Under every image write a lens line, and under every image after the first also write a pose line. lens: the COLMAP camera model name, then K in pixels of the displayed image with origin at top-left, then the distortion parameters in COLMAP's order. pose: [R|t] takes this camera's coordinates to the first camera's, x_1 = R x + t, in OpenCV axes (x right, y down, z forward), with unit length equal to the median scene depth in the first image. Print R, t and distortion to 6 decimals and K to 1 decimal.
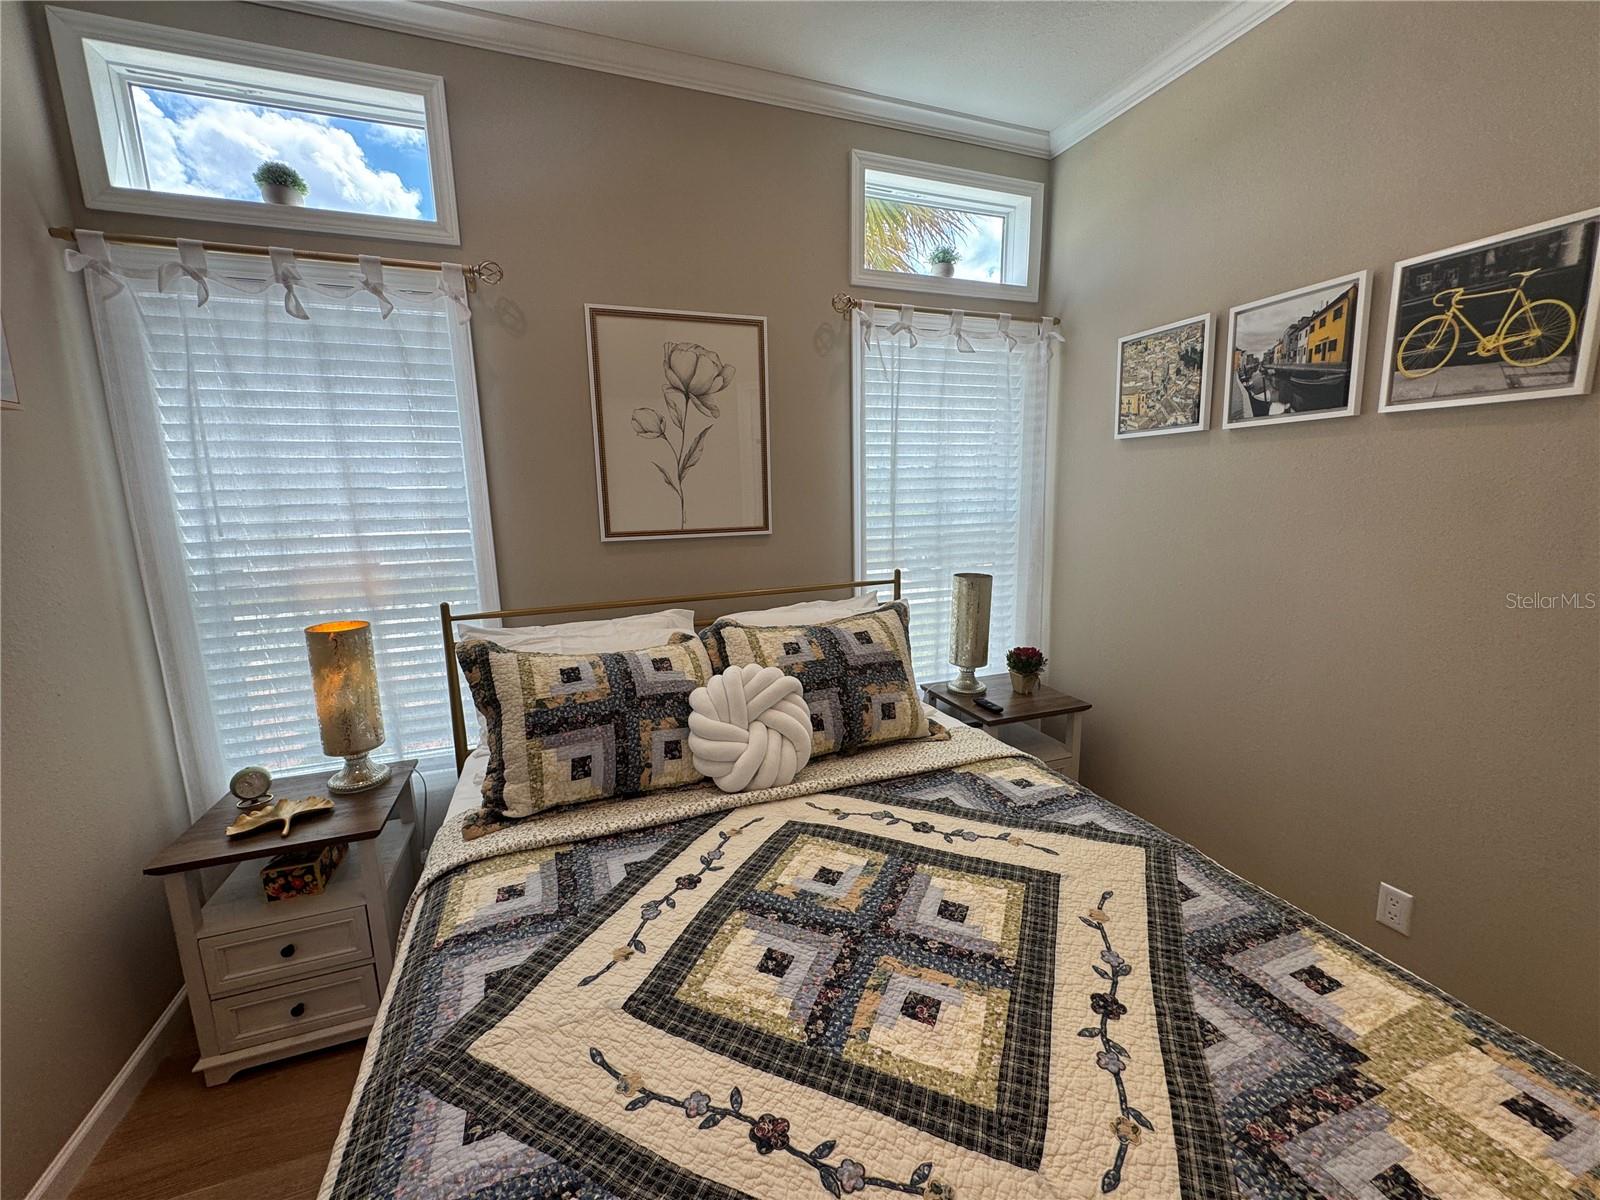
lens RADIAL K [[640.1, 0, 808.9], [0, 640.1, 598.2], [0, 0, 1]] dist [-0.002591, 0.000043]
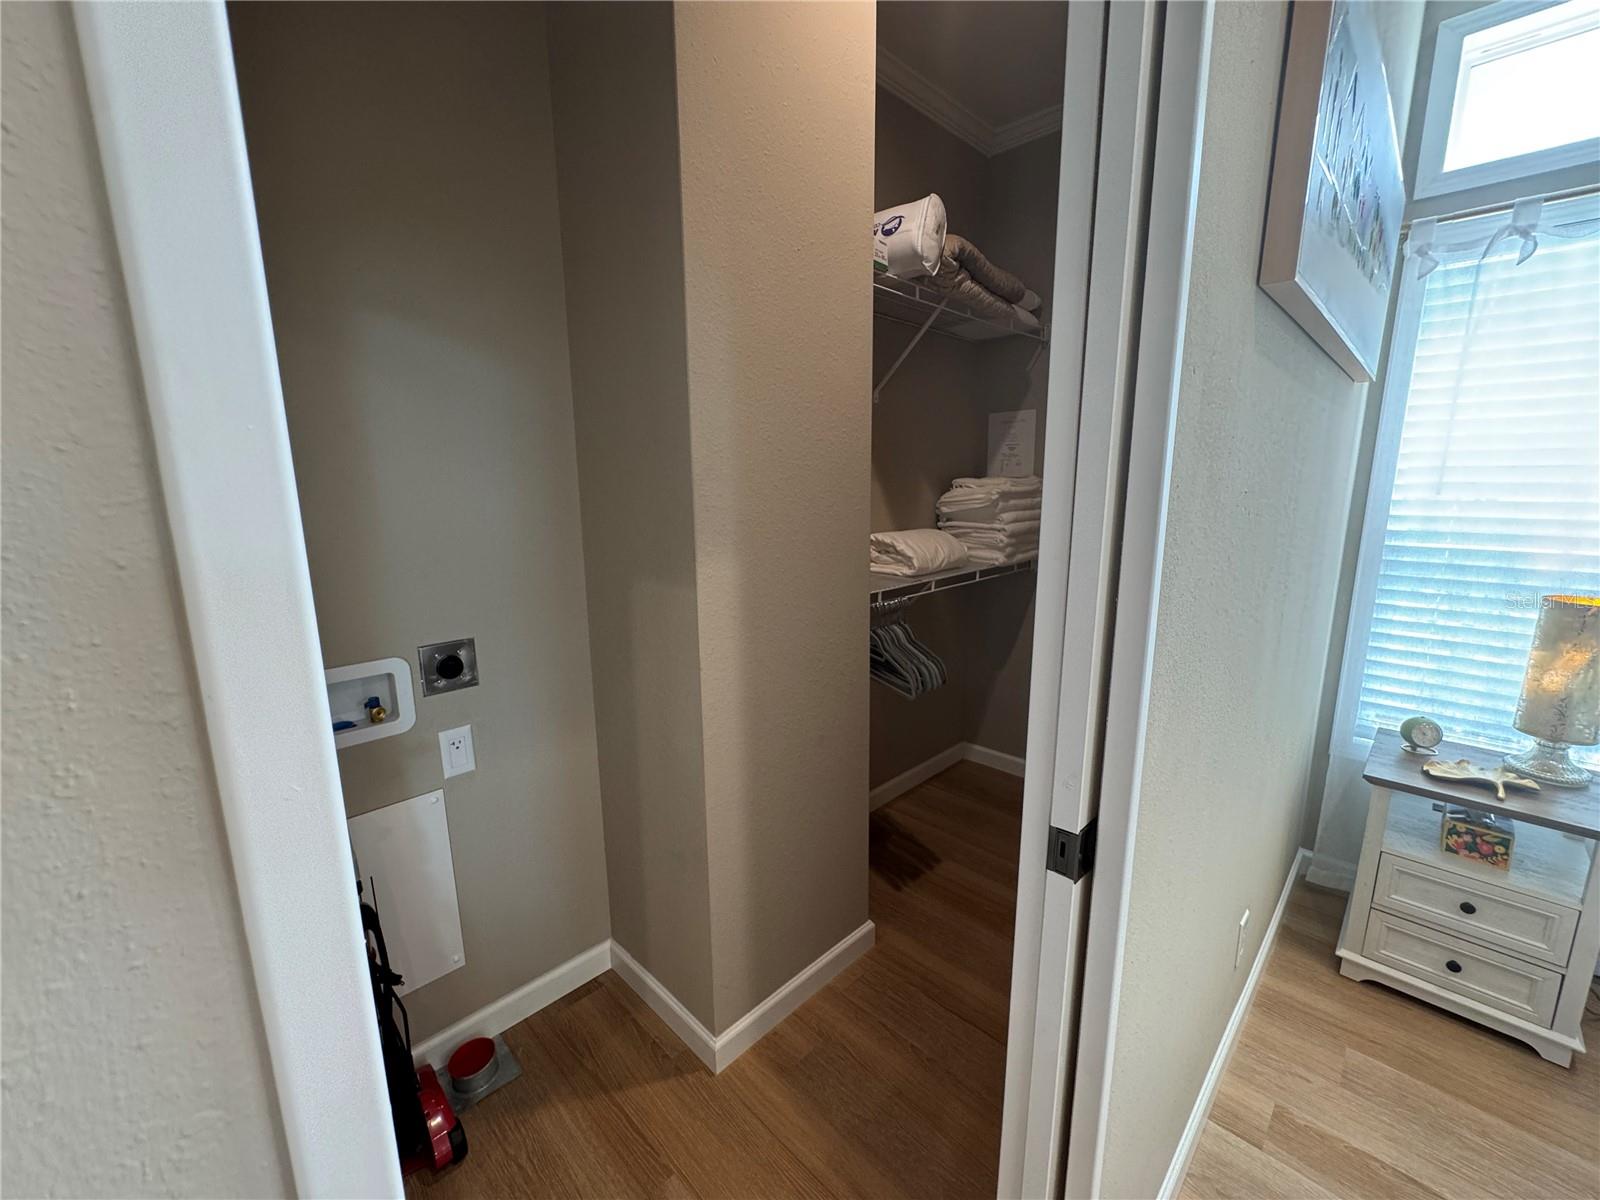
lens RADIAL K [[640.1, 0, 808.5], [0, 640.1, 607.3], [0, 0, 1]] dist [-0.002591, 0.000043]
pose [[0.418225, 0.193977, -0.887390, -2.036913], [-0.168891, 0.976503, 0.133859, 0.597218], [0.892504, 0.093889, 0.441159, -1.864582]]
